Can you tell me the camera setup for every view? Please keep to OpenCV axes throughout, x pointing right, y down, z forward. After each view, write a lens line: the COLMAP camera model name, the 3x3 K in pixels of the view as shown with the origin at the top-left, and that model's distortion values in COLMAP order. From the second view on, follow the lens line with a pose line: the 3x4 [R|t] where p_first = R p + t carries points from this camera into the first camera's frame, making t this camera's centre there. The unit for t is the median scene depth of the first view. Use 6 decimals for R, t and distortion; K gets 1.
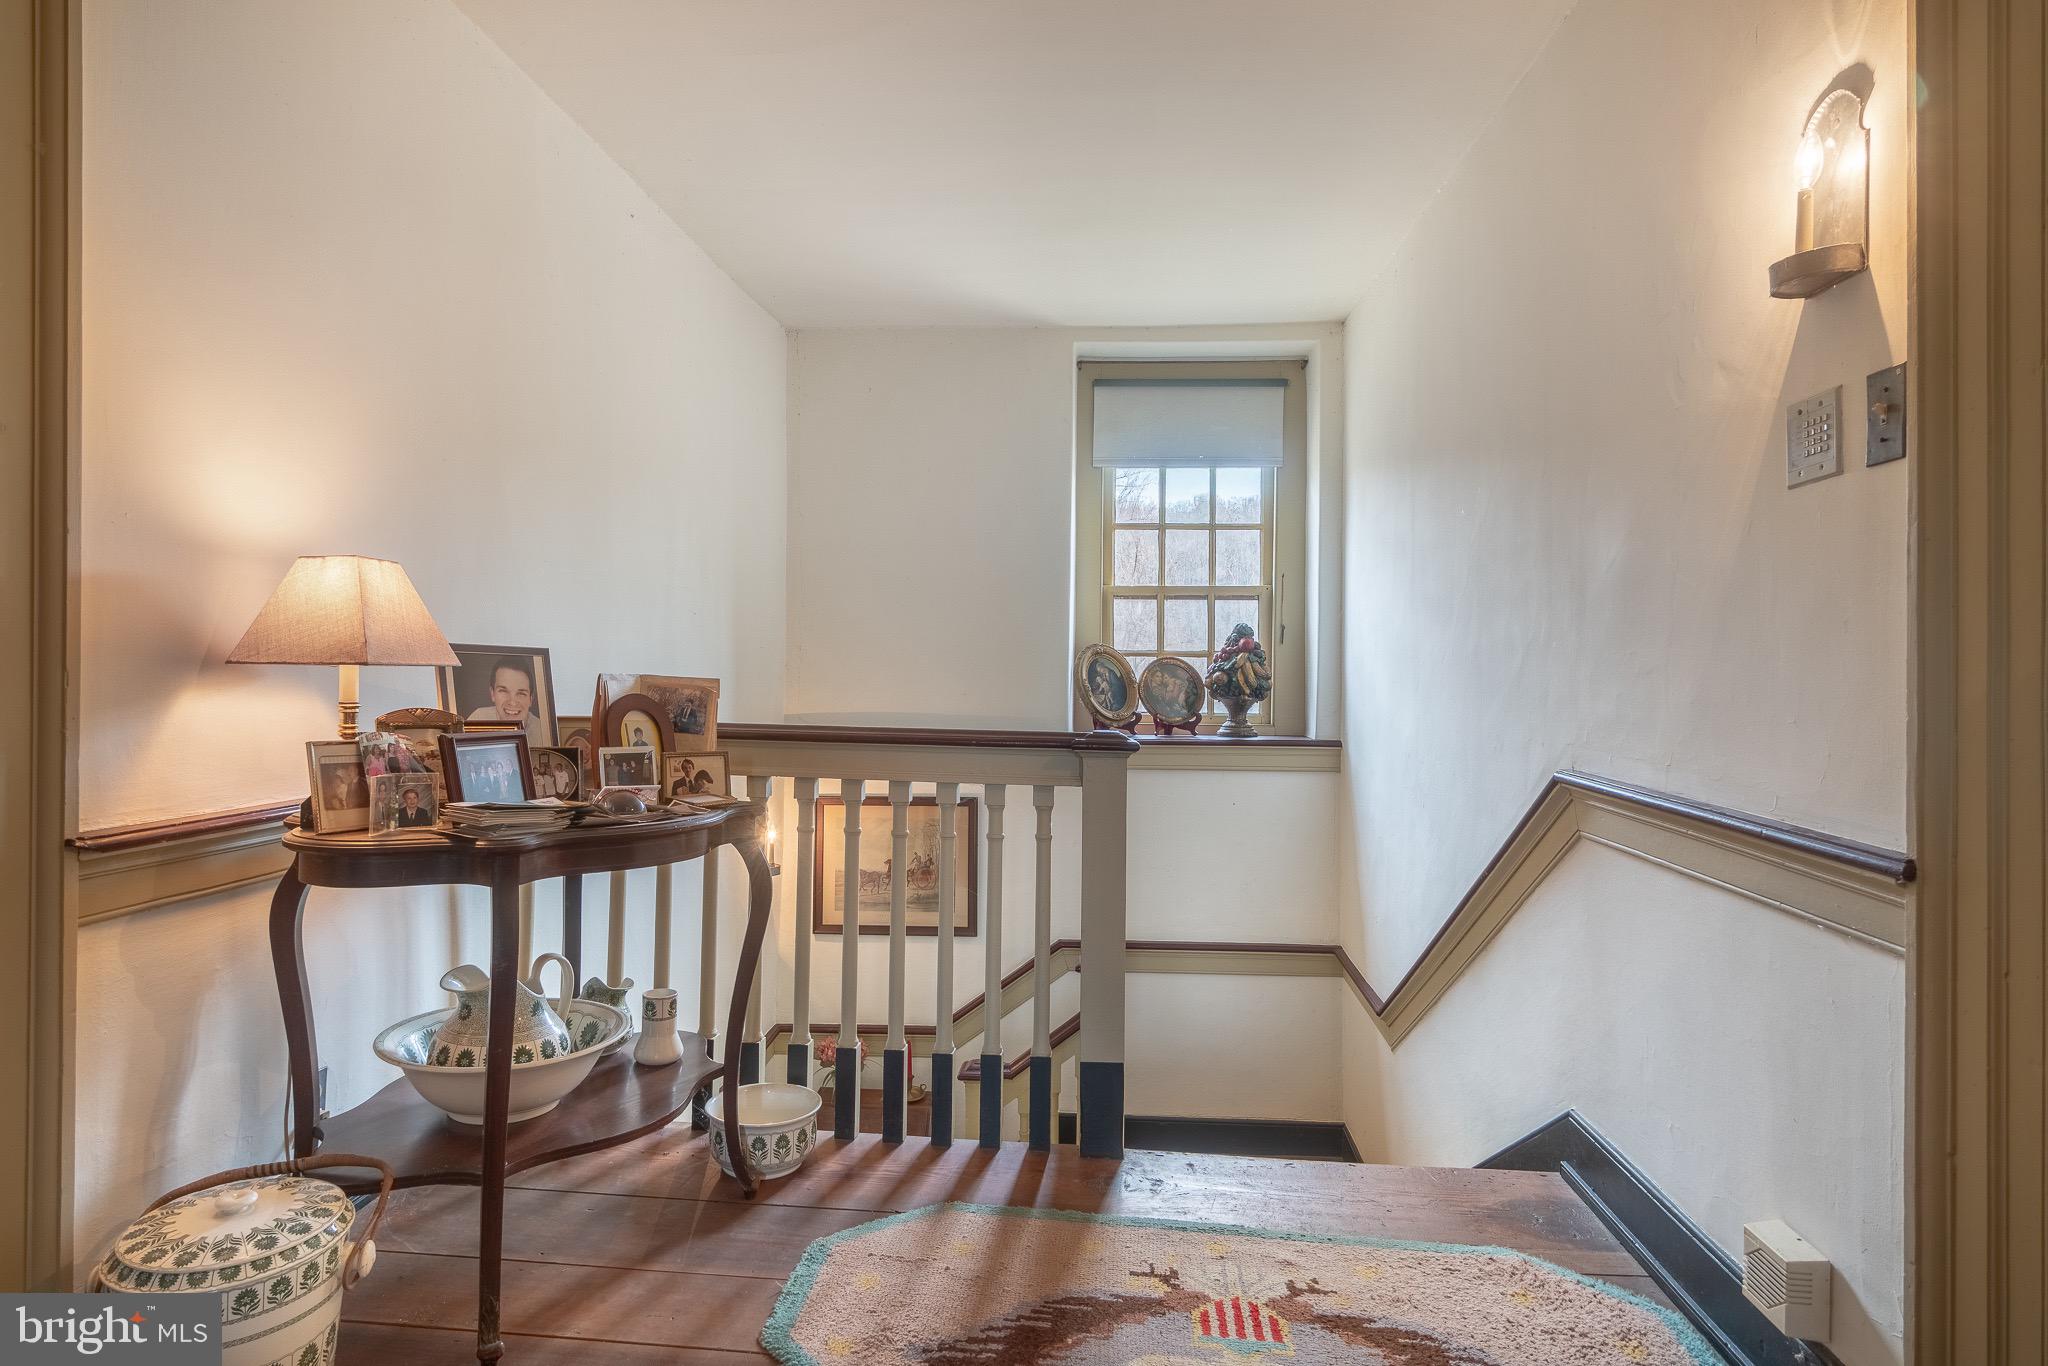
lens RADIAL K [[1160.6, 0, 1021.9], [0, 1160.6, 678.6], [0, 0, 1]] dist [0.003055, 0.002020]
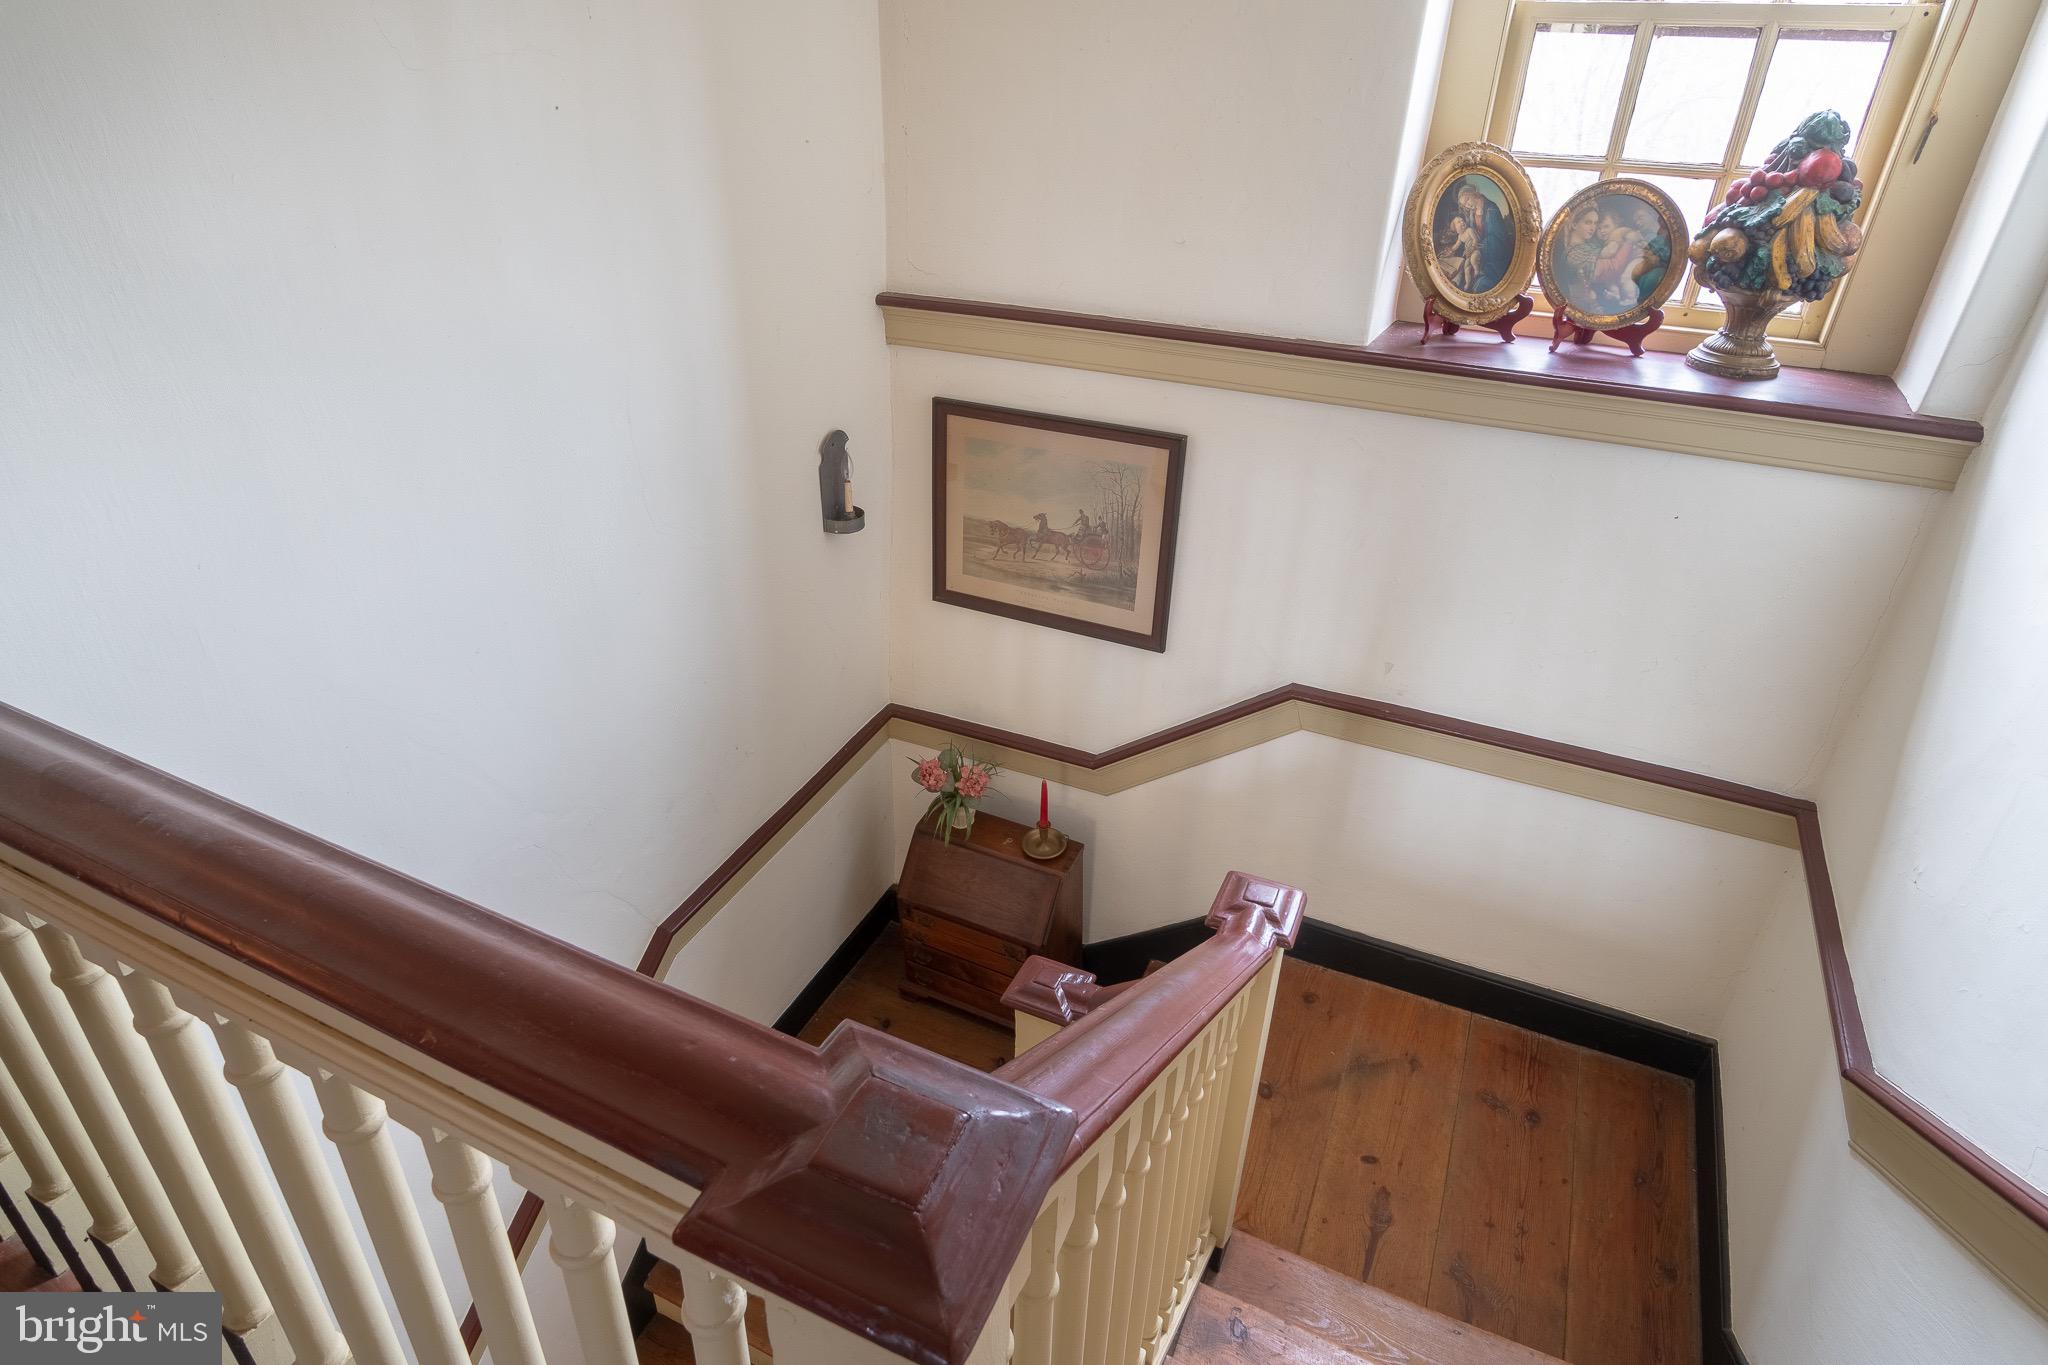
lens RADIAL K [[1160.6, 0, 1022.5], [0, 1160.6, 684.7], [0, 0, 1]] dist [0.003055, 0.002020]
pose [[0.940266, 0.185097, -0.285724, 0.069644], [-0.020004, 0.867868, 0.496392, -0.071035], [0.339851, -0.461025, 0.819730, 0.434934]]
